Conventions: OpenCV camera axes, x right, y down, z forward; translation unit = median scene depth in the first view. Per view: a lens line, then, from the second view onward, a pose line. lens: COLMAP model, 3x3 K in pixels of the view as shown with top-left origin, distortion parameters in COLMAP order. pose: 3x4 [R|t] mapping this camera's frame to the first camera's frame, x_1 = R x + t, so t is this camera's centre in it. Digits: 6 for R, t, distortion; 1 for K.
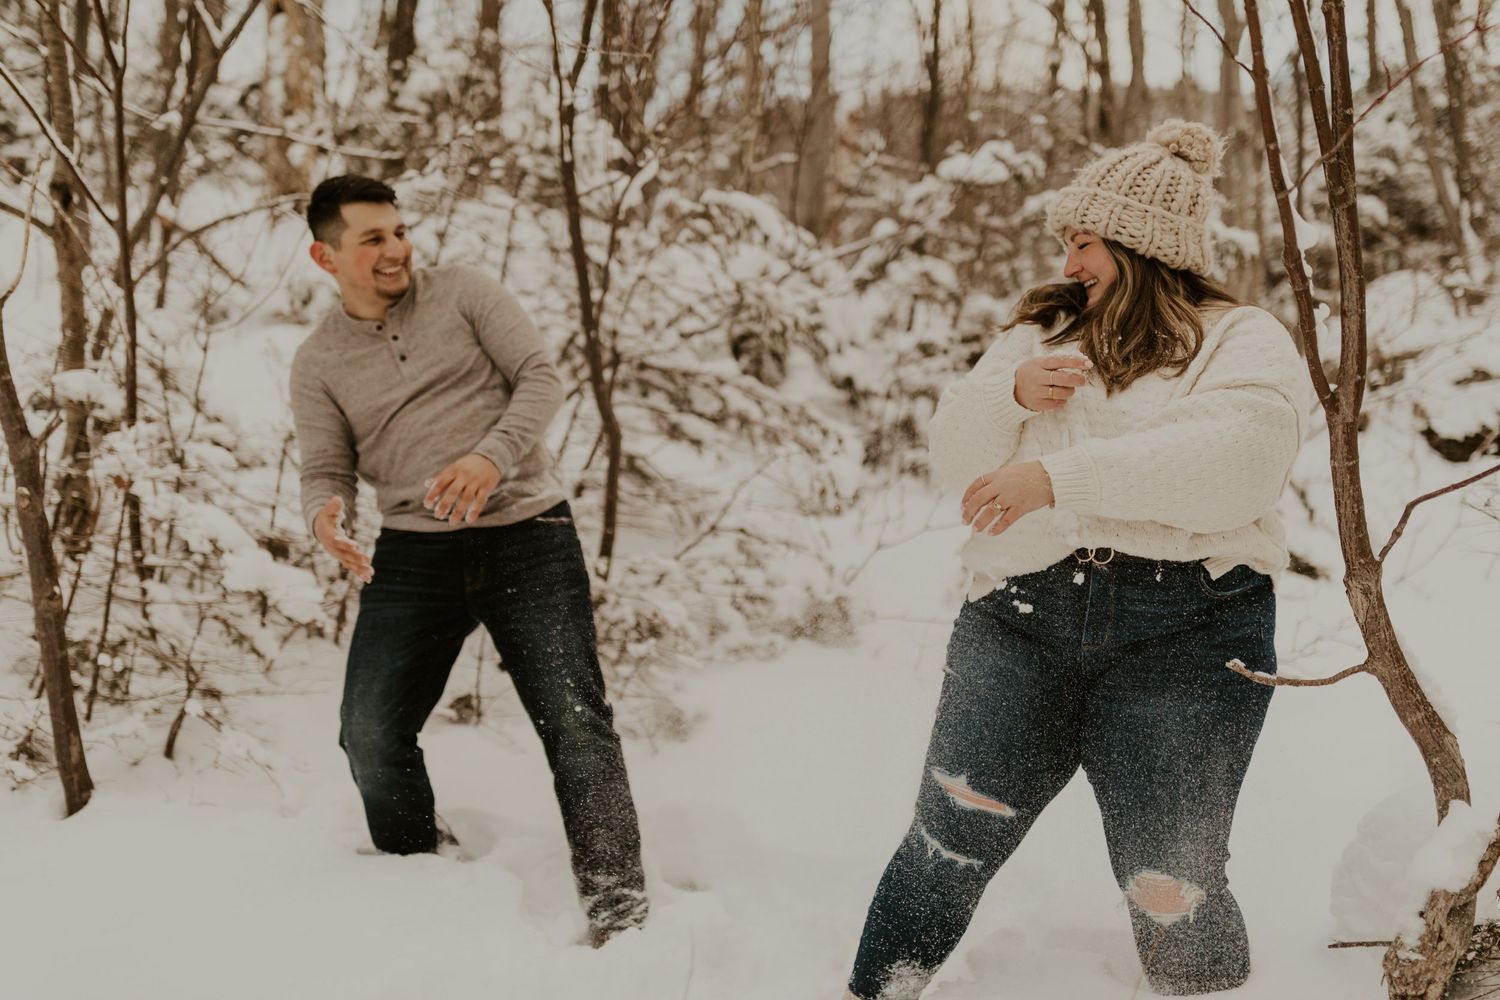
lens RADIAL K [[1433.0, 0, 754.2], [0, 1433.0, 512.3], [0, 0, 1]] dist [0.011896, -0.003730]
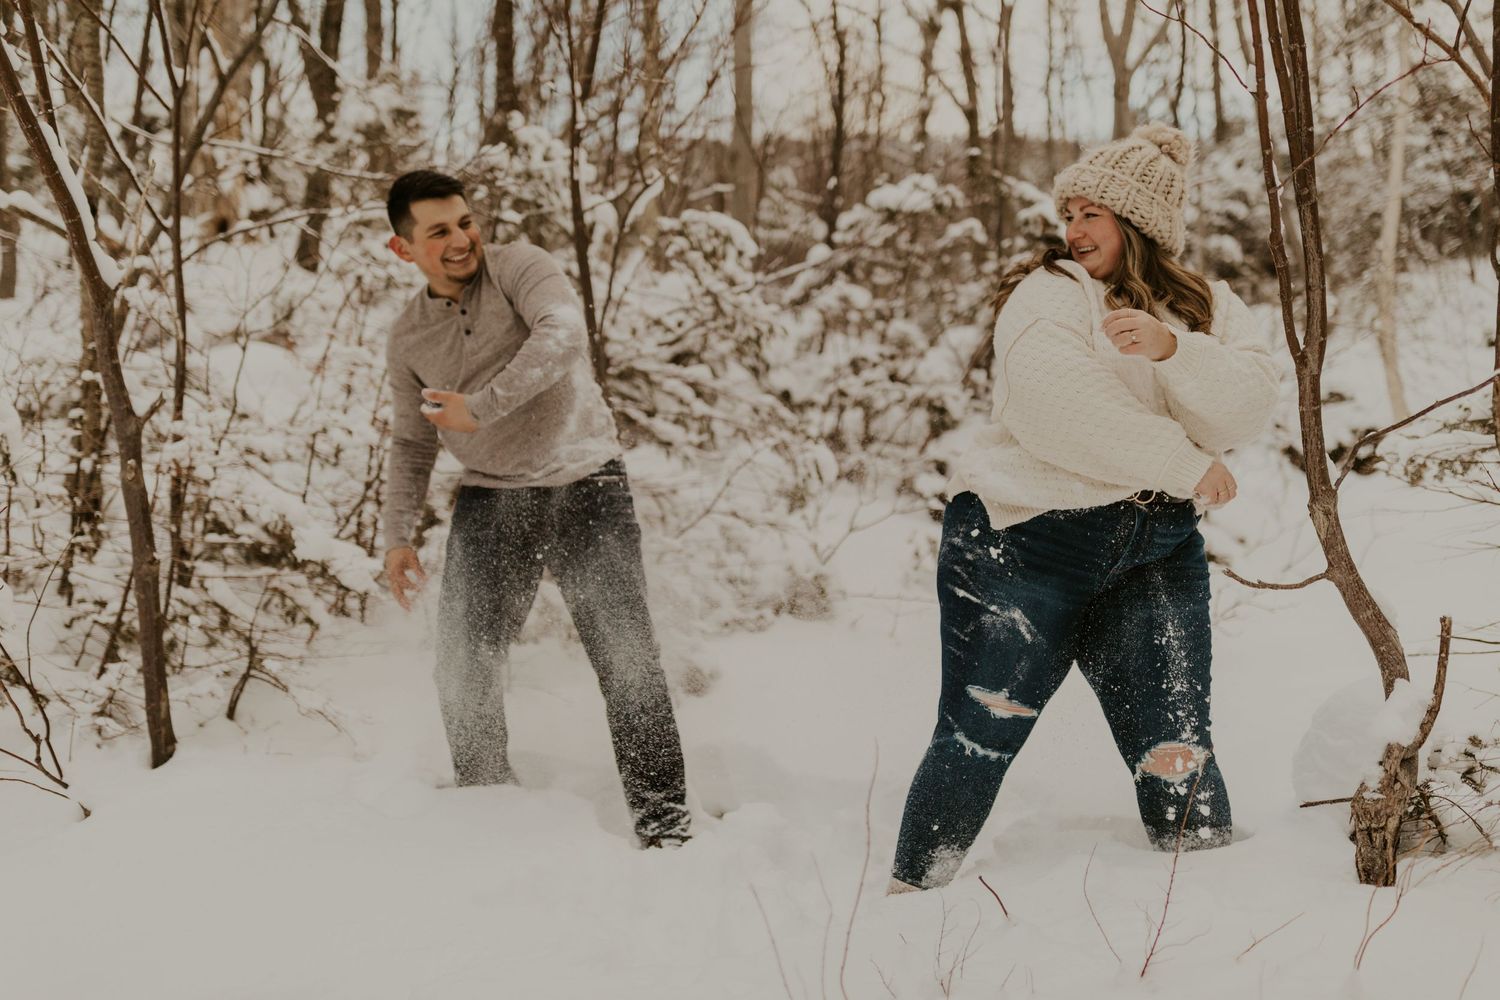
lens RADIAL K [[1433.0, 0, 754.2], [0, 1433.0, 512.3], [0, 0, 1]] dist [0.011896, -0.003730]
pose [[0.995408, -0.011799, 0.094989, -0.113848], [0.014511, 0.999505, -0.027910, 0.049743], [-0.094613, 0.029161, 0.995087, -0.118376]]
